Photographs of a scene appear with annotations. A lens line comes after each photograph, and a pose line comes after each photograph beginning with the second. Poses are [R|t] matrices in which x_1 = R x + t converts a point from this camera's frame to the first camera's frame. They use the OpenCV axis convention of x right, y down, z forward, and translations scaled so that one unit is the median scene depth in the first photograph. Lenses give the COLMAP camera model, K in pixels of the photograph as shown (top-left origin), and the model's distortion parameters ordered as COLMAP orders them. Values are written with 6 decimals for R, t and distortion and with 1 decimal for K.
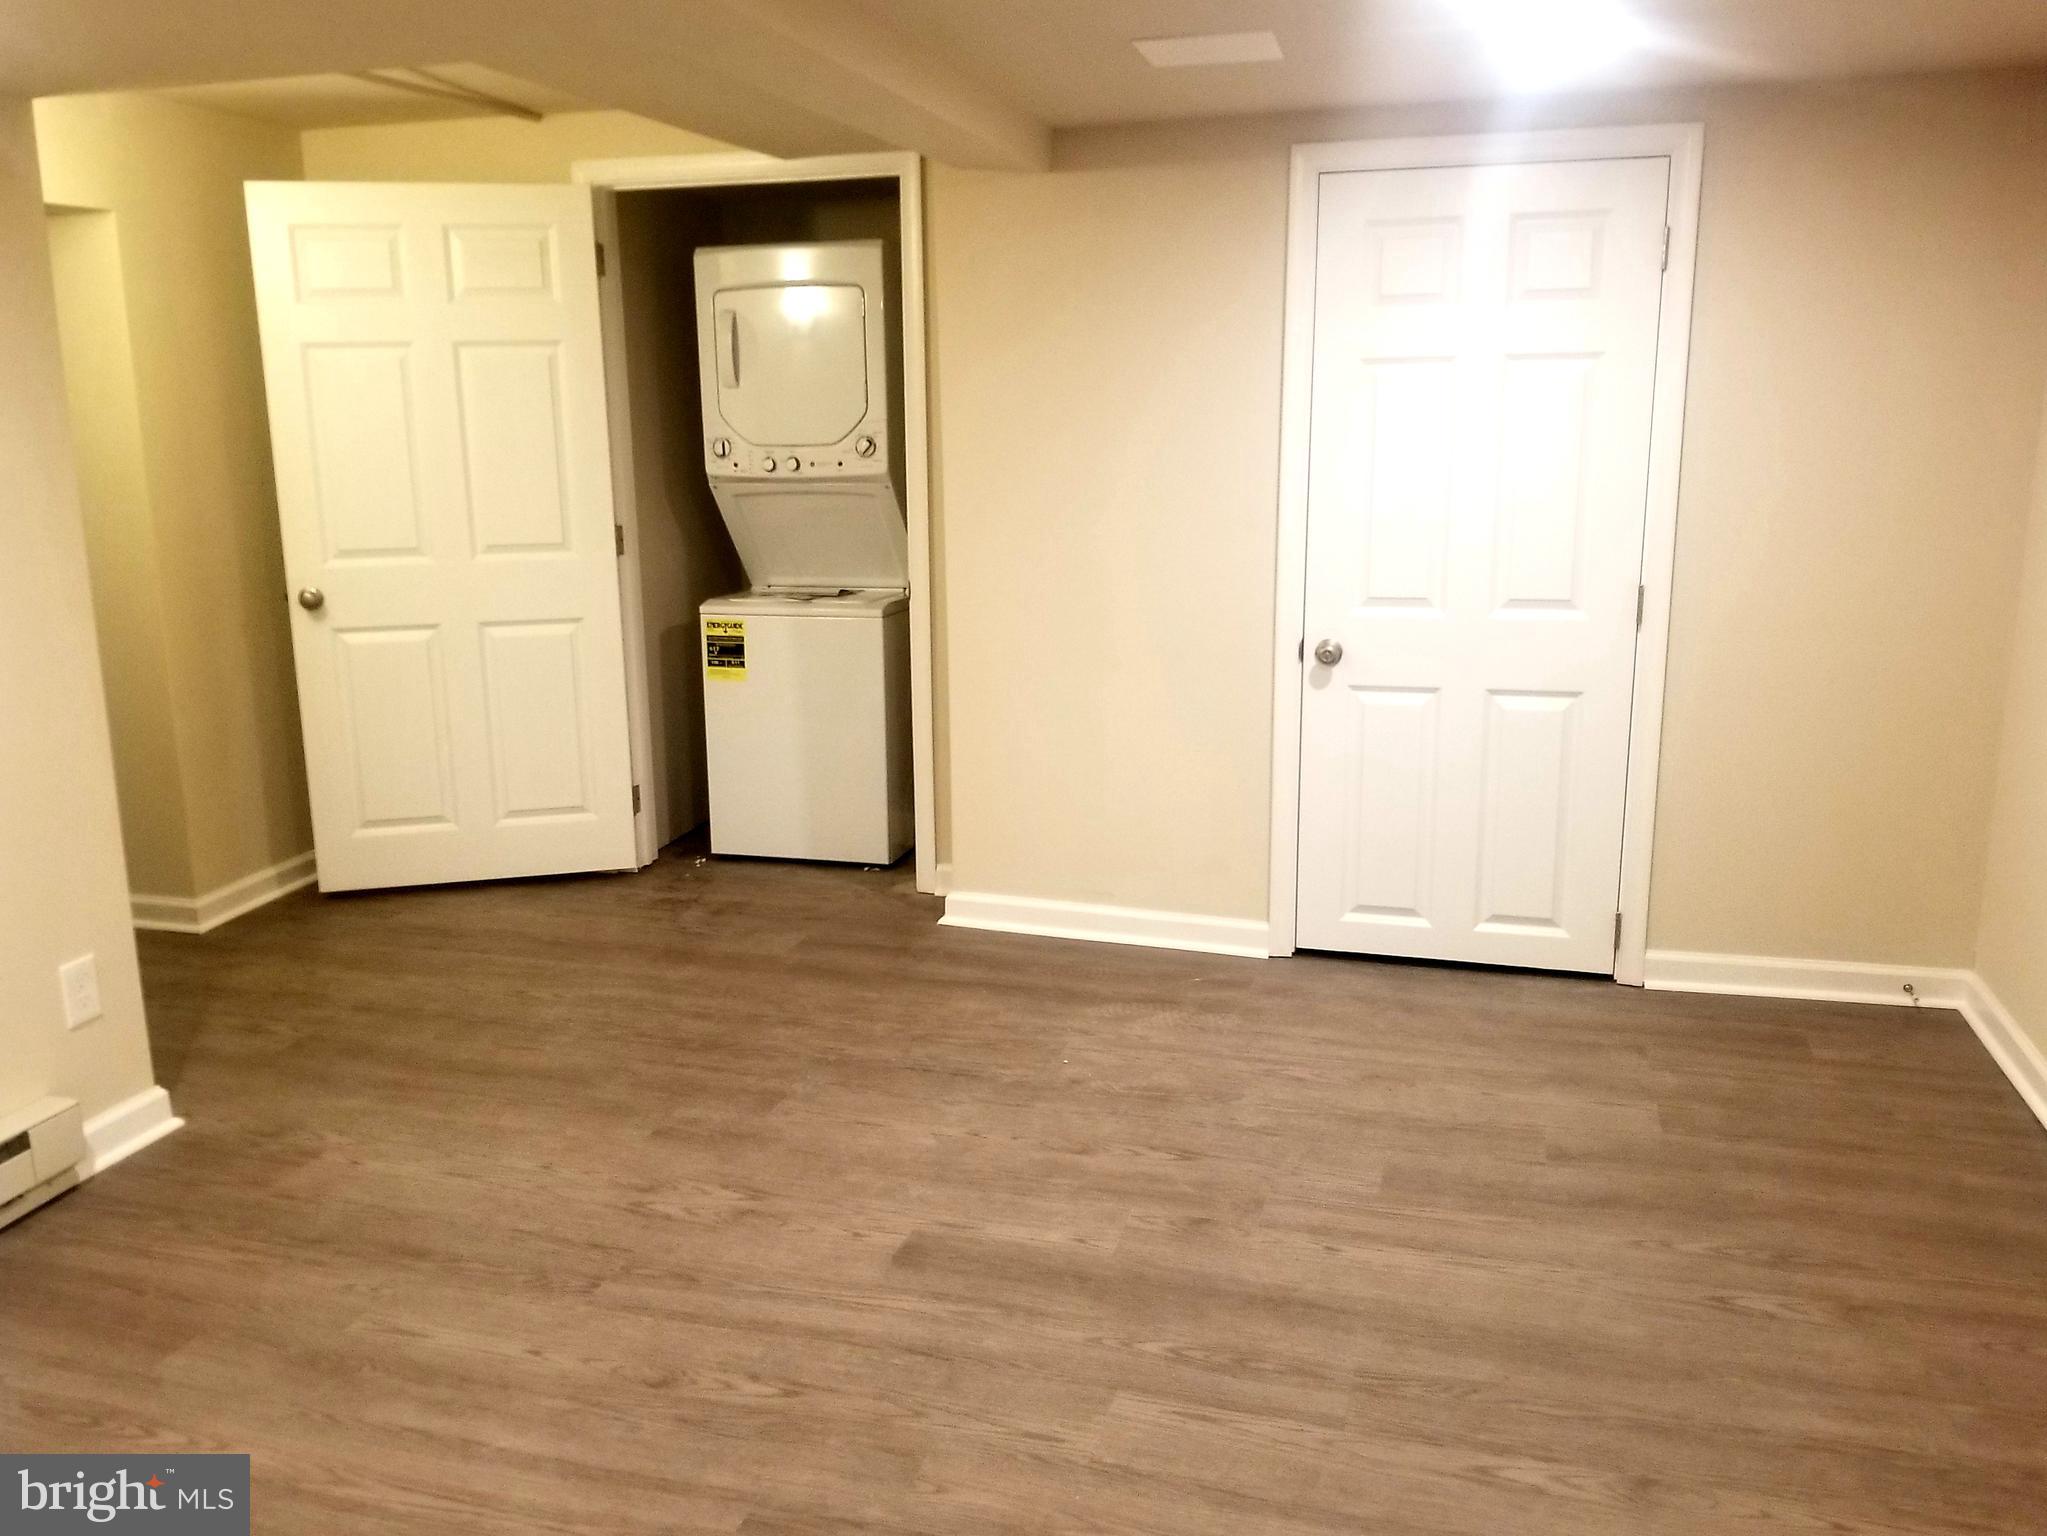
lens RADIAL K [[1607.6, 0, 955.7], [0, 1607.6, 738.5], [0, 0, 1]] dist [0.090742, -0.166856]
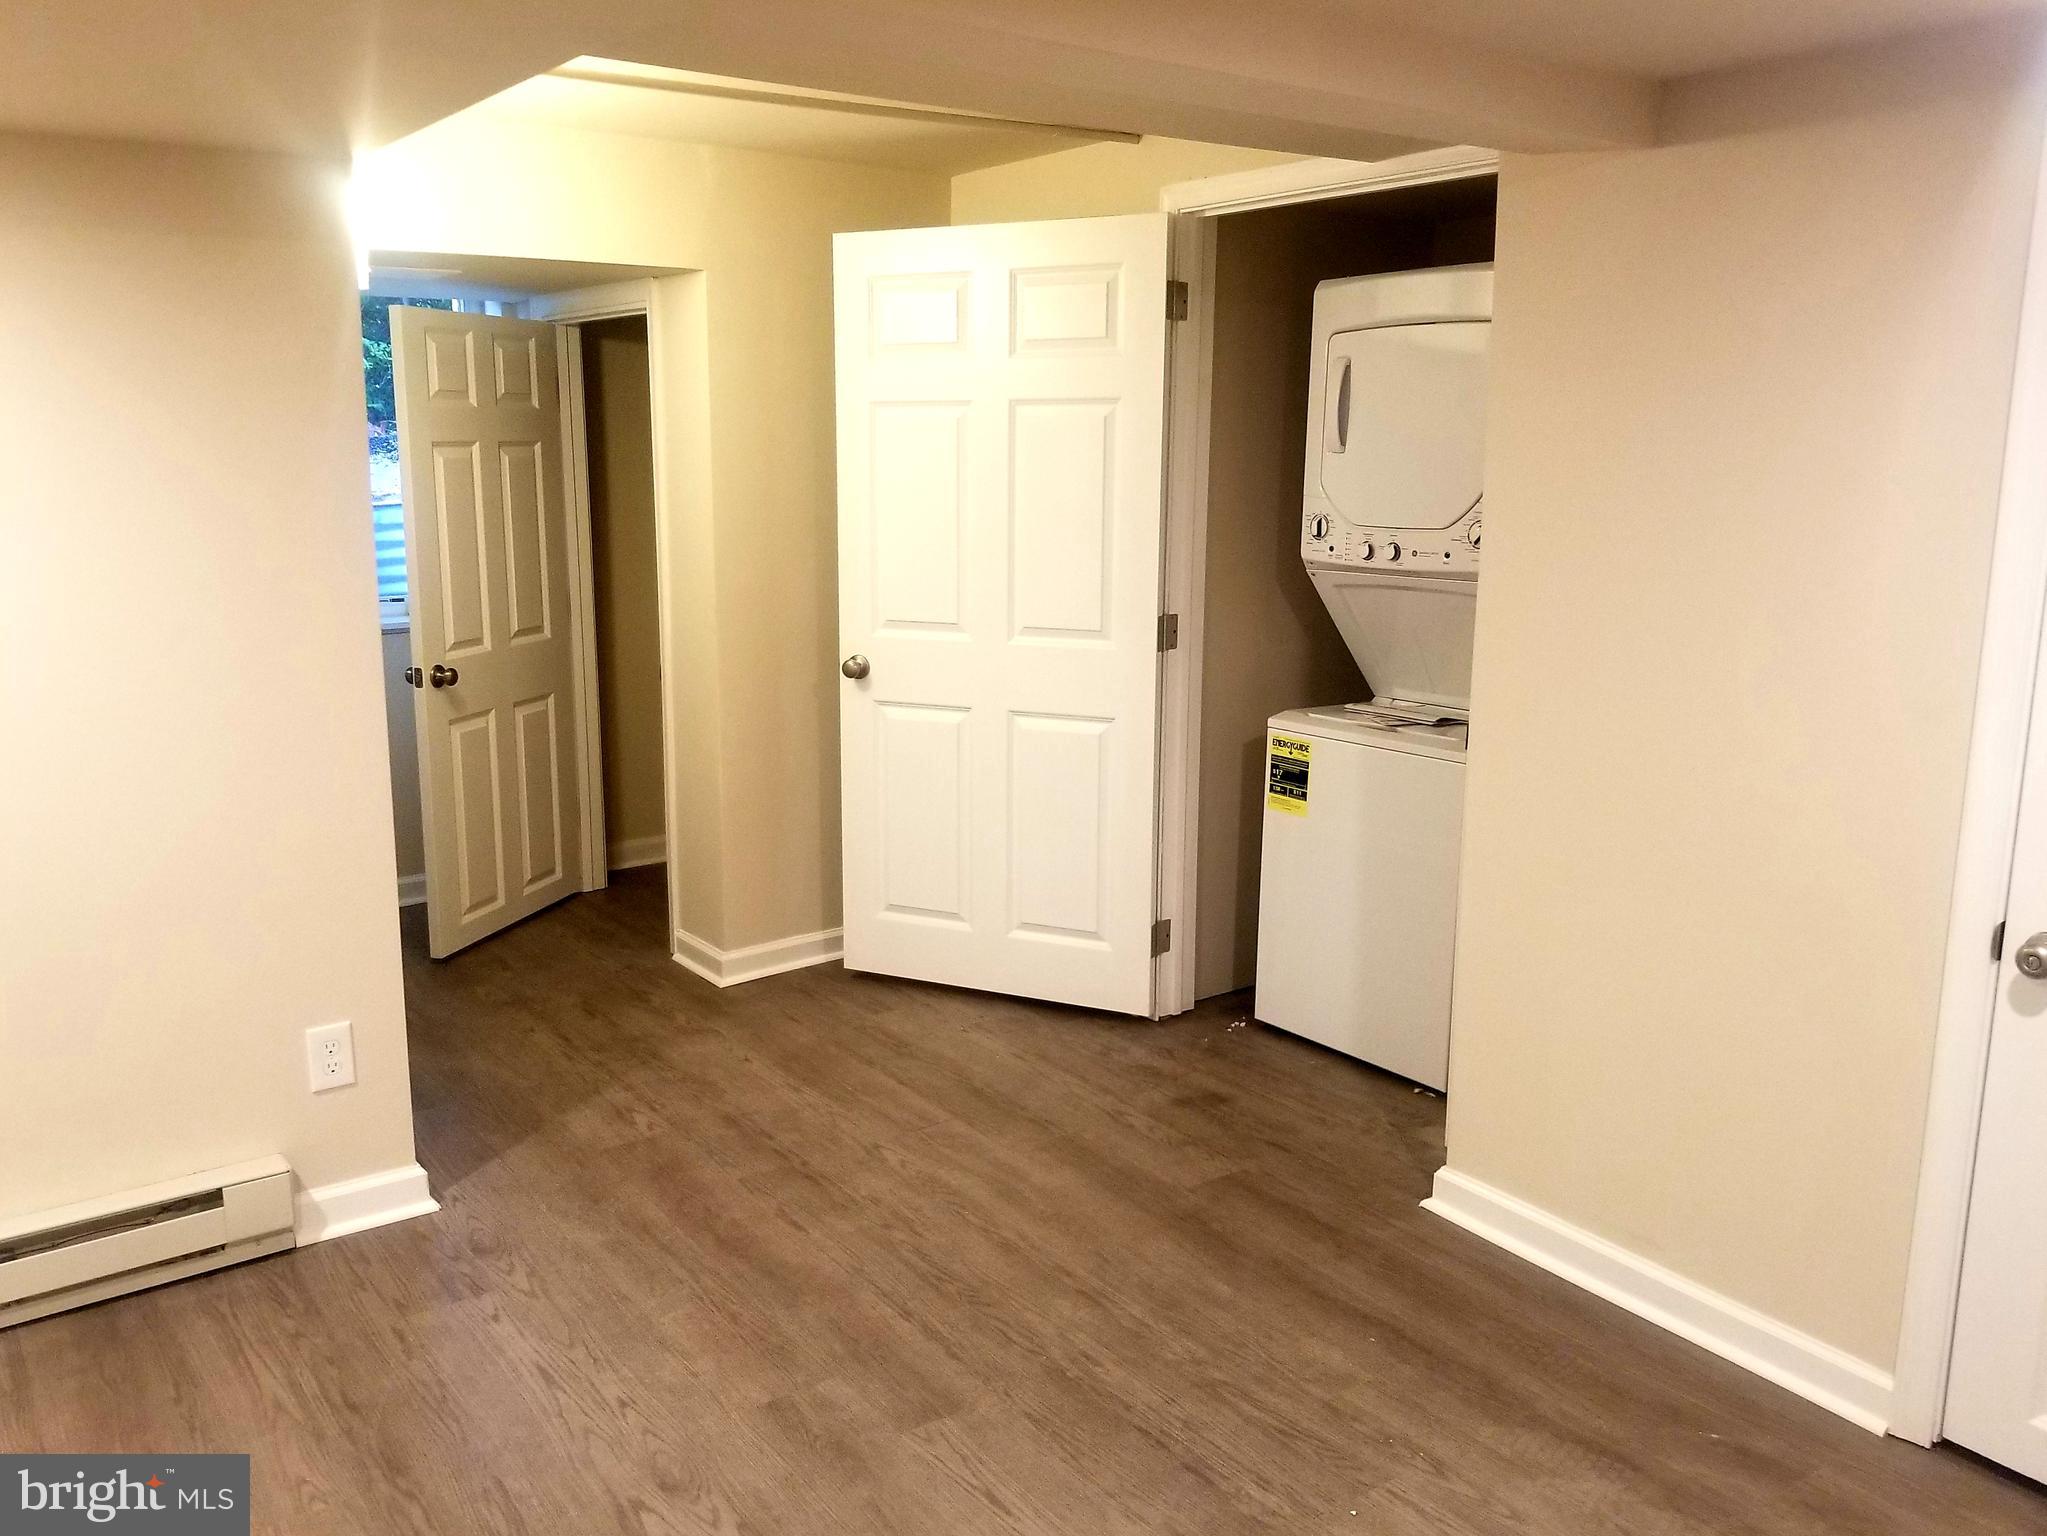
lens RADIAL K [[1607.6, 0, 955.7], [0, 1607.6, 738.5], [0, 0, 1]] dist [0.090742, -0.166856]
pose [[0.794114, 0.127926, -0.594152, 0.214988], [-0.140295, 0.989779, 0.025598, -0.075380], [0.591354, 0.063029, 0.803945, 0.269680]]
